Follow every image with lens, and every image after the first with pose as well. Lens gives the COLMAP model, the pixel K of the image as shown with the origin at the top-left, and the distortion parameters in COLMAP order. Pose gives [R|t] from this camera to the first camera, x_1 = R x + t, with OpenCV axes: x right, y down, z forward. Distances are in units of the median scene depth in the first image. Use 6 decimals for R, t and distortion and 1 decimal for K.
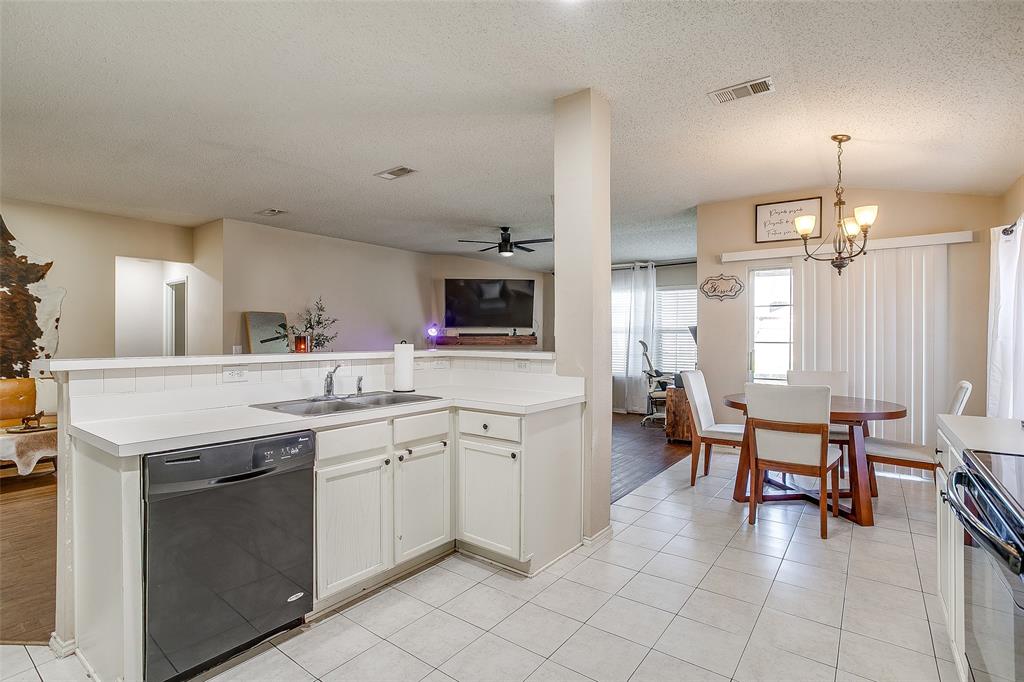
lens RADIAL K [[496.9, 0, 507.7], [0, 496.9, 340.8], [0, 0, 1]] dist [-0.052084, 0.028662]
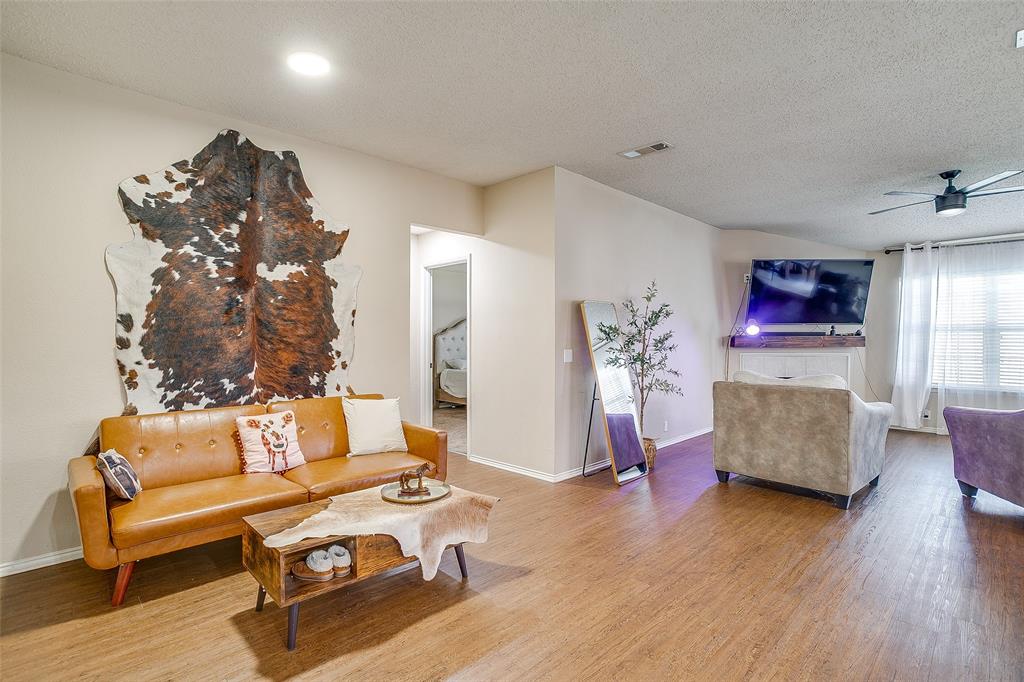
lens RADIAL K [[496.9, 0, 507.7], [0, 496.9, 340.8], [0, 0, 1]] dist [-0.052084, 0.028662]
pose [[0.989358, -0.002170, -0.145488, -0.627887], [0.001897, 0.999996, -0.002021, -0.001047], [0.145492, 0.001723, 0.989358, 0.341394]]
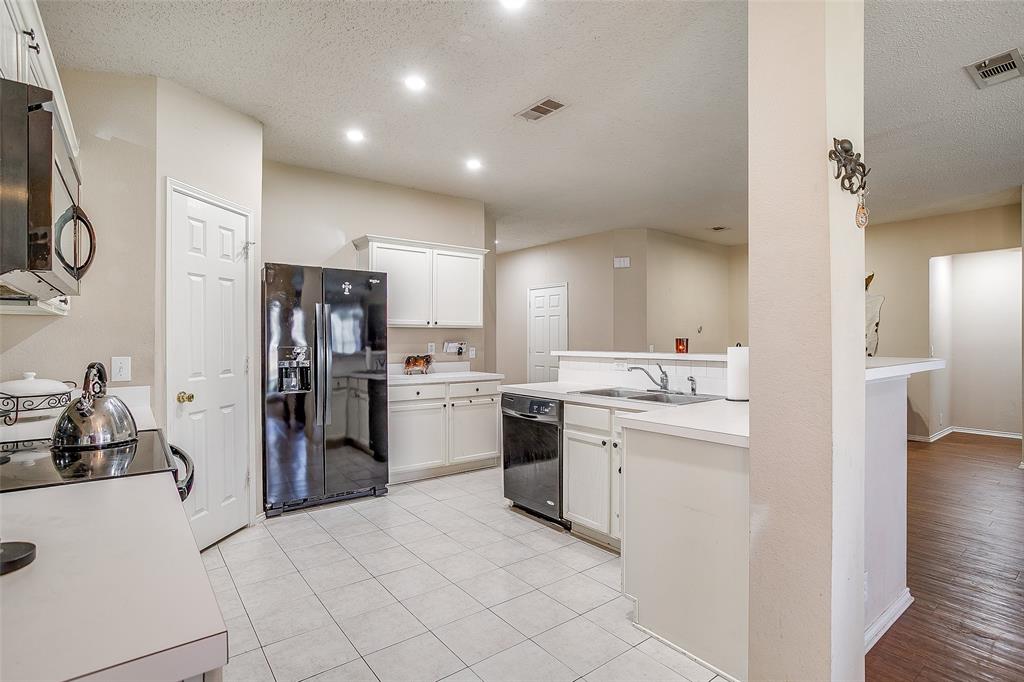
lens RADIAL K [[496.9, 0, 507.7], [0, 496.9, 340.8], [0, 0, 1]] dist [-0.052084, 0.028662]
pose [[-0.264324, 0.000853, -0.964434, 0.429141], [-0.003009, 0.999994, 0.001709, -0.002686], [0.964429, 0.003354, -0.264319, 0.478009]]
